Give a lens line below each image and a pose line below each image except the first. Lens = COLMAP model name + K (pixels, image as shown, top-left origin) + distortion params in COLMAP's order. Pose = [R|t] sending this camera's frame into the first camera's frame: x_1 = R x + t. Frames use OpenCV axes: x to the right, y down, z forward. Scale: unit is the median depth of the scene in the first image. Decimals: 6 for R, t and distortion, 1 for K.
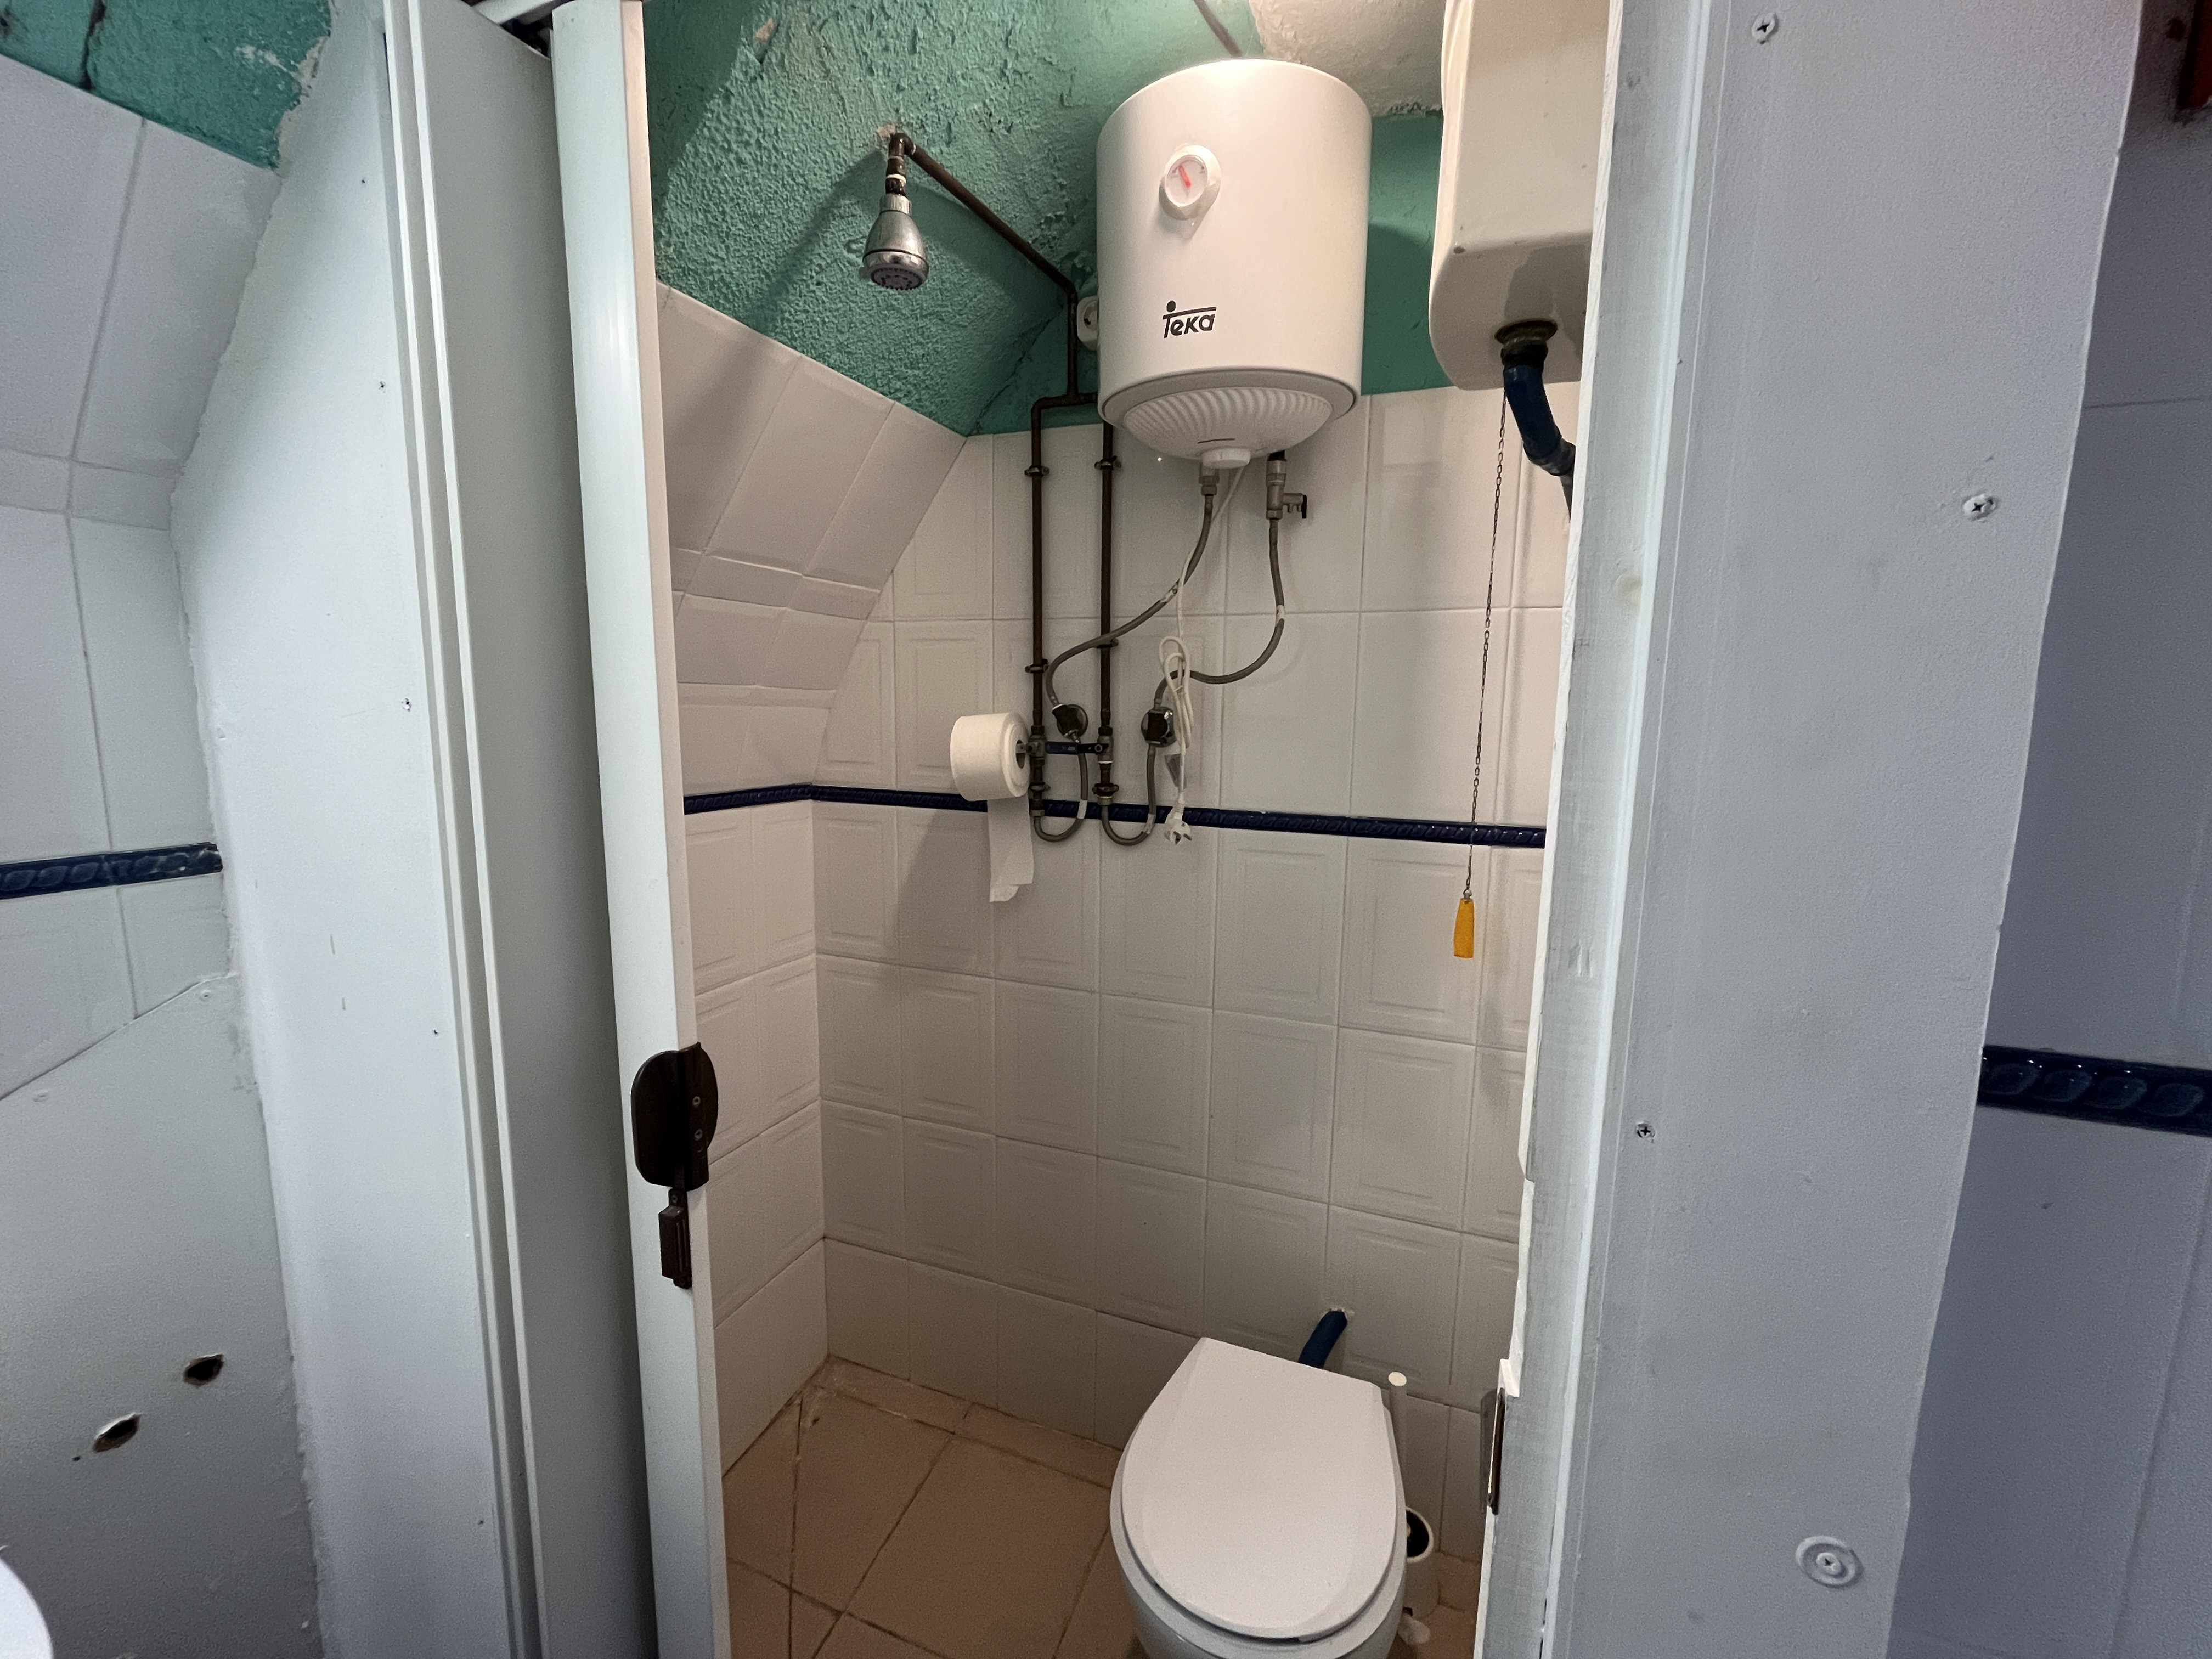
lens RADIAL K [[892.1, 0, 1099.2], [0, 892.1, 815.9], [0, 0, 1]] dist [-0.003833, -0.000491]
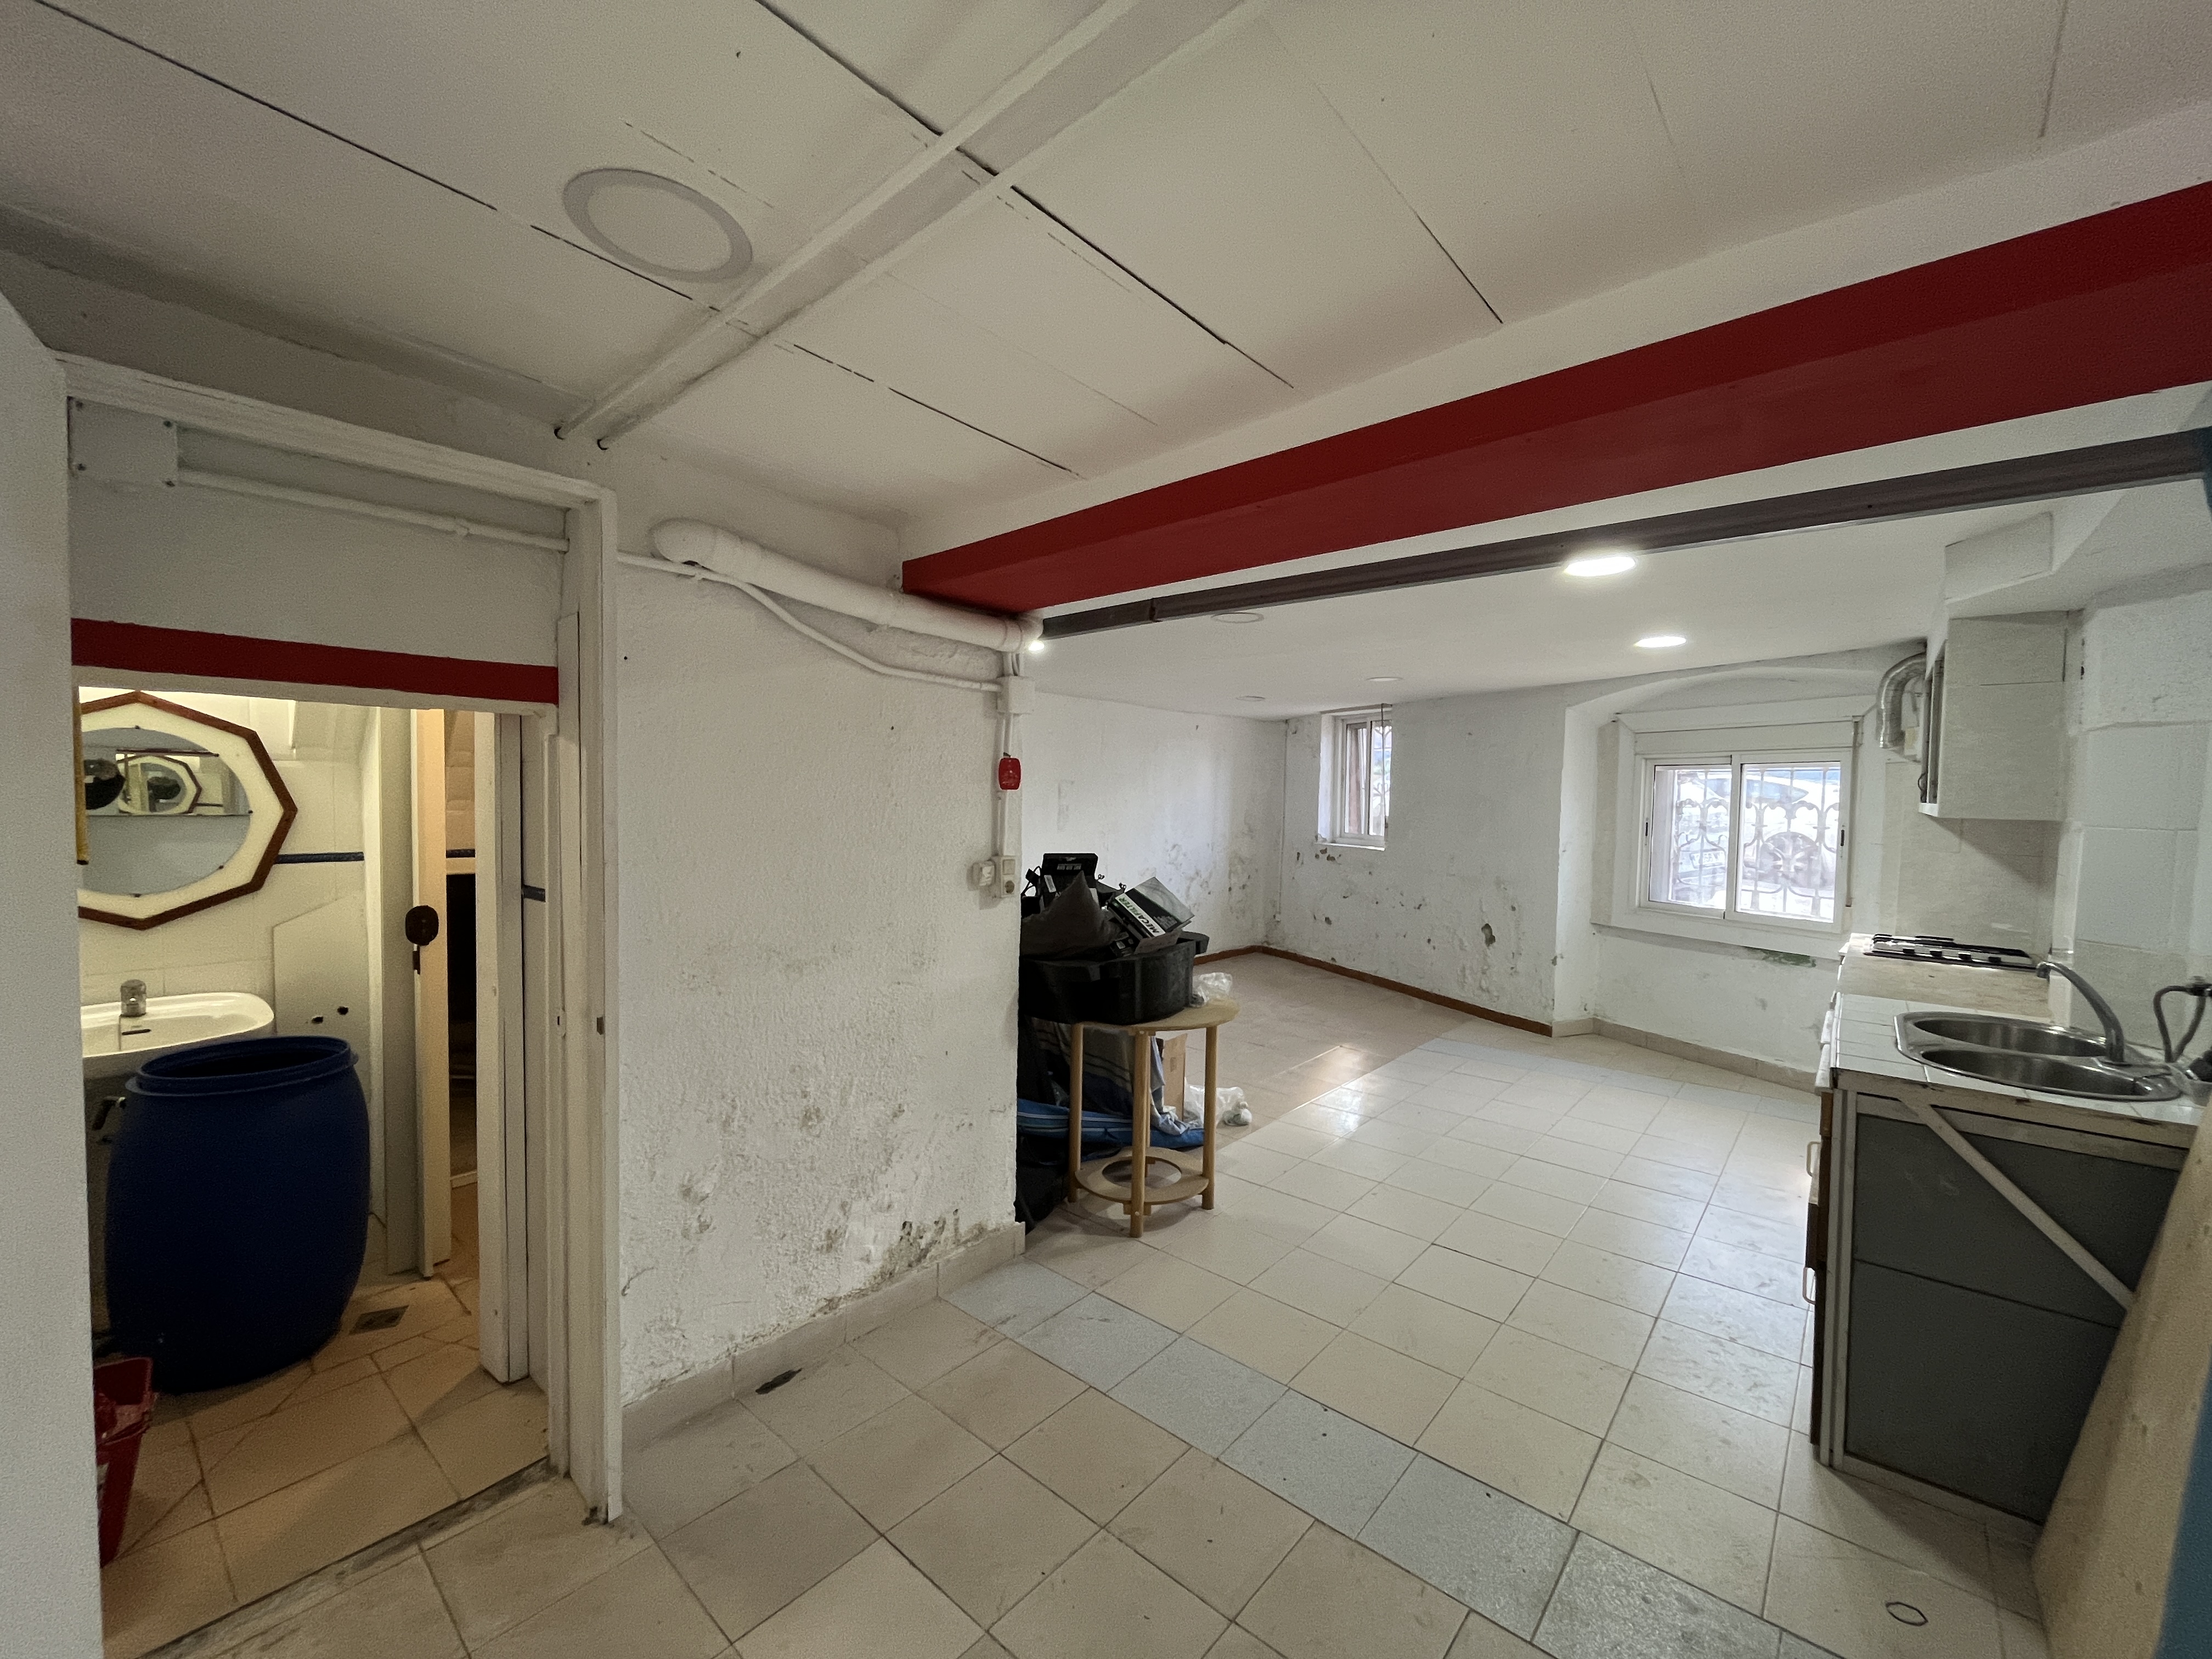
lens RADIAL K [[892.1, 0, 1101.7], [0, 892.1, 829.9], [0, 0, 1]] dist [-0.003833, -0.000491]
pose [[0.947327, 0.008322, -0.320159, 3.003459], [-0.042512, 0.994084, -0.099952, 0.178449], [0.317433, 0.108298, 0.942076, -1.433538]]
